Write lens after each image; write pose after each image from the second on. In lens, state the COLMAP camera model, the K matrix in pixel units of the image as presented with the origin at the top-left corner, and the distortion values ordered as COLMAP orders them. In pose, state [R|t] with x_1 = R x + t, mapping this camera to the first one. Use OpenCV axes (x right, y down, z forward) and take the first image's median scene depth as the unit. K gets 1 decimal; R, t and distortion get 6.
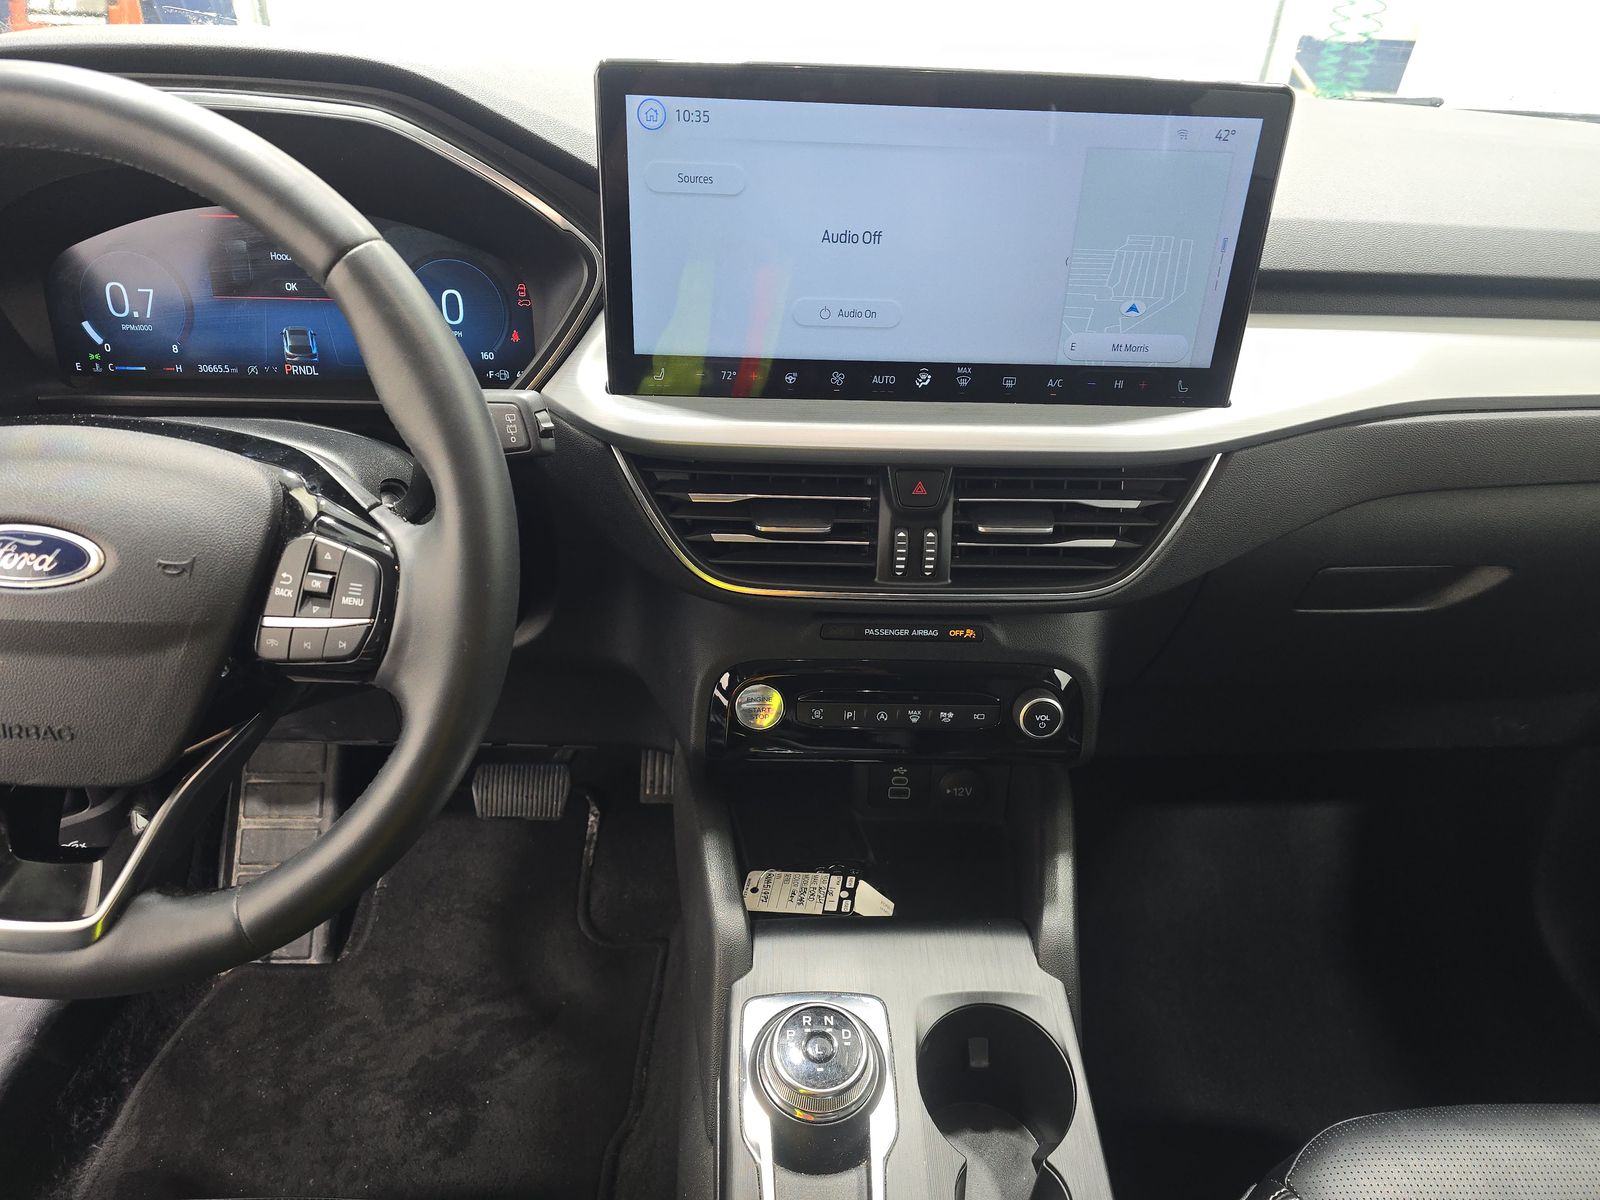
lens RADIAL K [[1041.9, 0, 800.0], [0, 1041.9, 600.0], [0, 0, 1]] dist [0.044689, -0.050343]
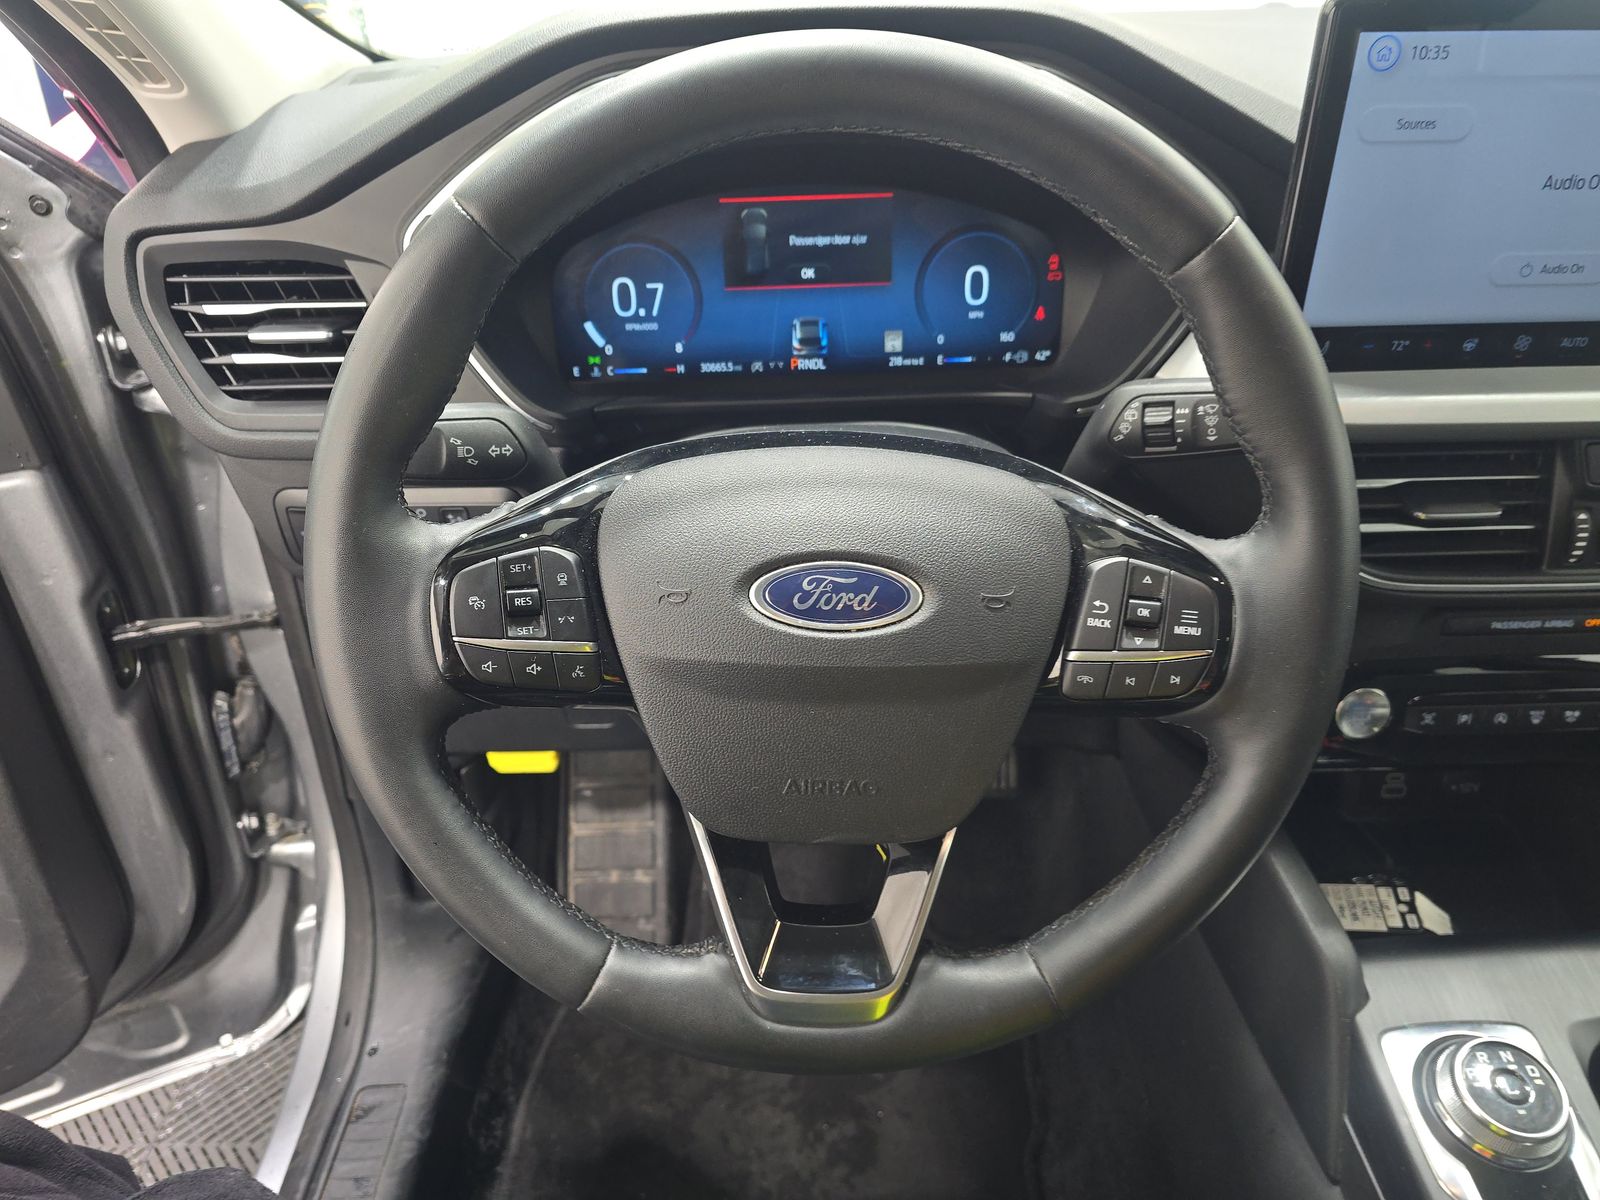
lens RADIAL K [[1060.7, 0, 800.0], [0, 1060.7, 600.0], [0, 0, 1]] dist [0.047186, -0.056171]
pose [[0.998218, -0.039057, -0.045112, -0.453269], [0.040681, 0.998536, 0.035652, -0.044617], [0.043654, -0.037424, 0.998346, 0.054228]]
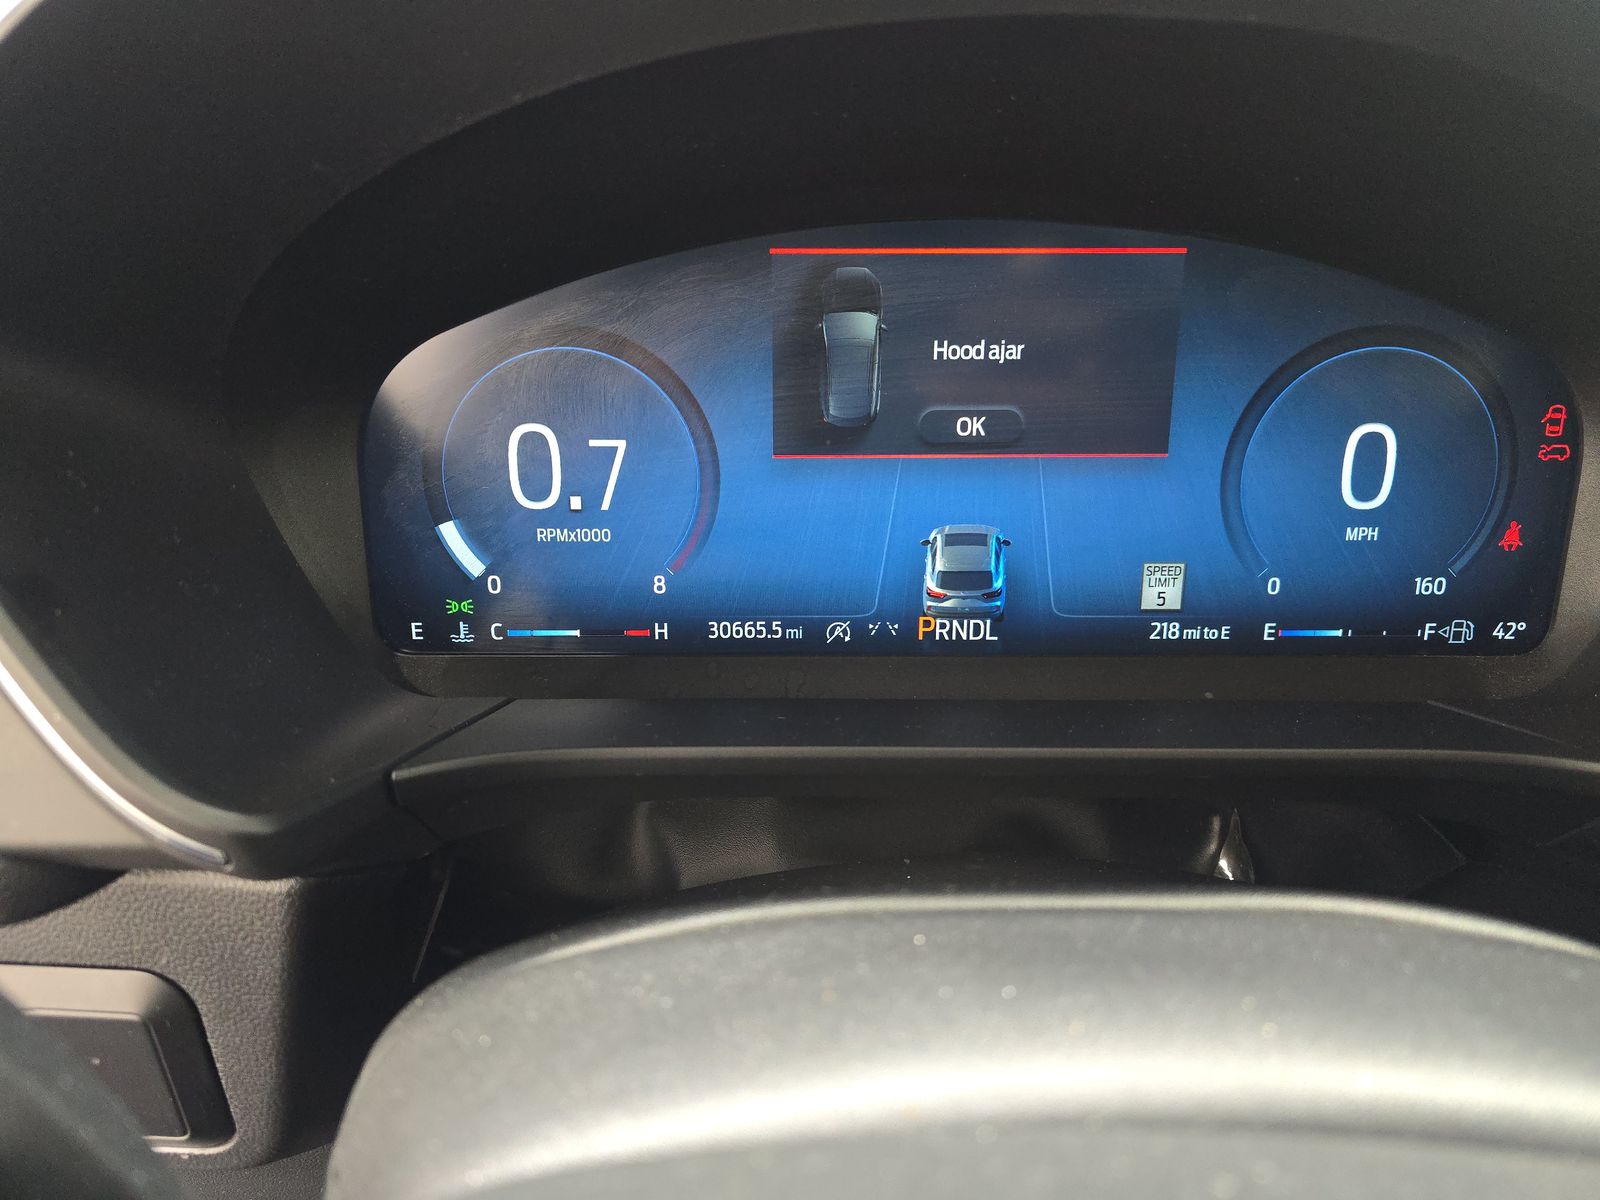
lens RADIAL K [[1041.9, 0, 800.0], [0, 1041.9, 600.0], [0, 0, 1]] dist [0.044689, -0.050343]
pose [[0.999105, -0.011120, -0.040818, -0.524913], [0.006900, 0.994751, -0.102095, -0.192271], [0.041739, 0.101722, 0.993937, 0.610049]]
